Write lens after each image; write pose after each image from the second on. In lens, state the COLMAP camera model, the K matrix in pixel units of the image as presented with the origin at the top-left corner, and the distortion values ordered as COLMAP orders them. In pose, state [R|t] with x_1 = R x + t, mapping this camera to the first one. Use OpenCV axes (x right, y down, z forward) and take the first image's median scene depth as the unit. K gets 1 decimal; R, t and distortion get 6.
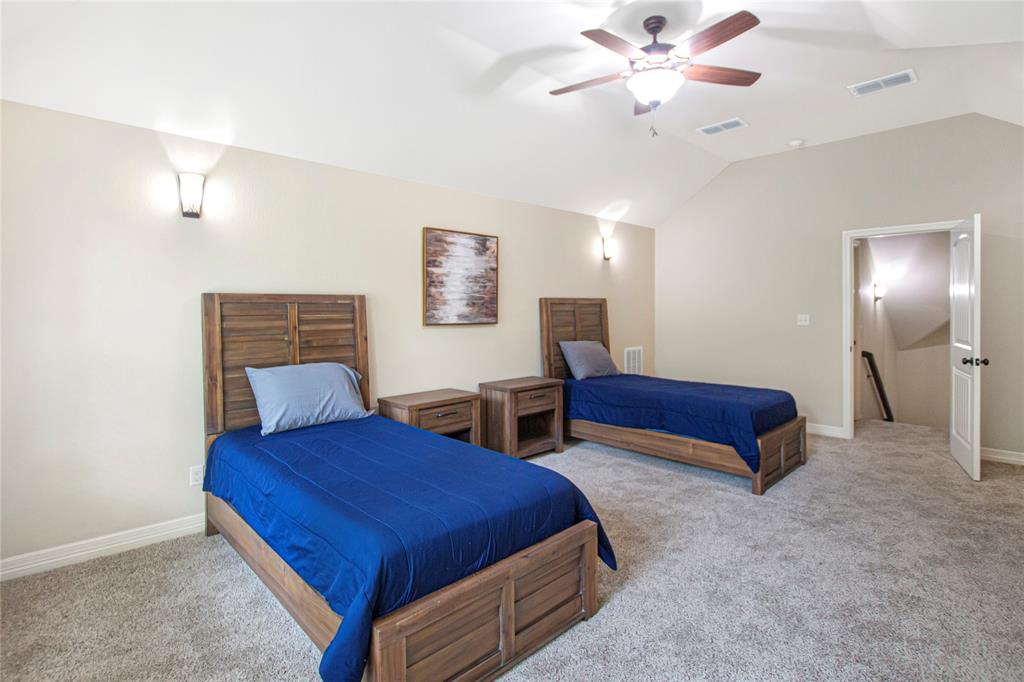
lens RADIAL K [[498.4, 0, 510.1], [0, 498.4, 318.2], [0, 0, 1]] dist [-0.023467, -0.000044]
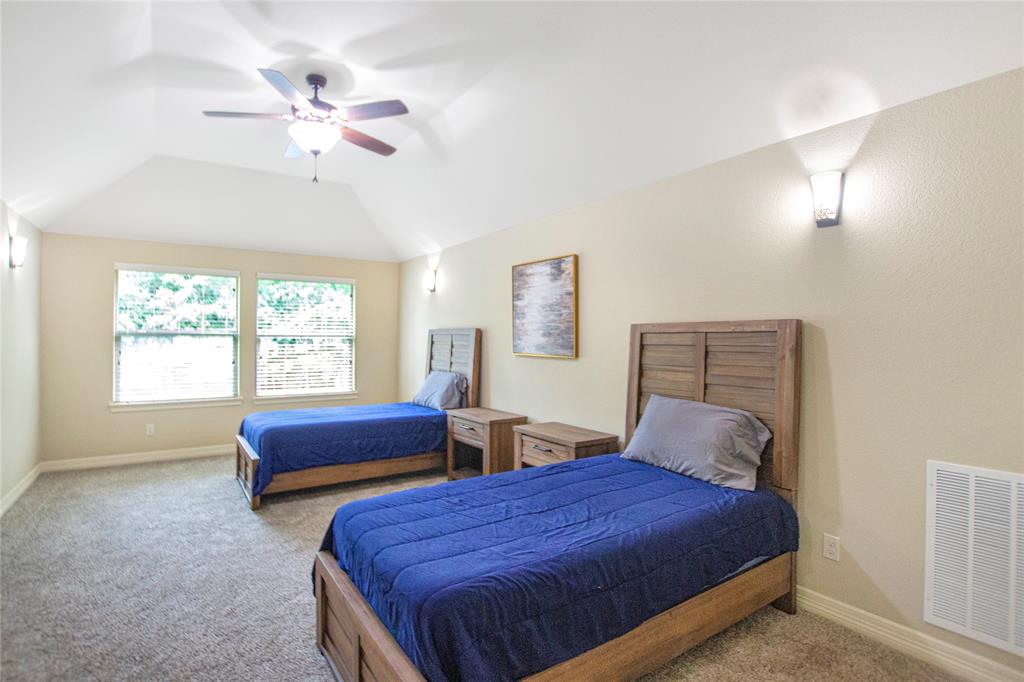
lens RADIAL K [[498.4, 0, 510.1], [0, 498.4, 318.2], [0, 0, 1]] dist [-0.023467, -0.000044]
pose [[-0.156878, -0.026669, -0.987258, 0.860630], [-0.015630, 0.999577, -0.024518, -0.034603], [0.987494, 0.011584, -0.157229, 1.077790]]
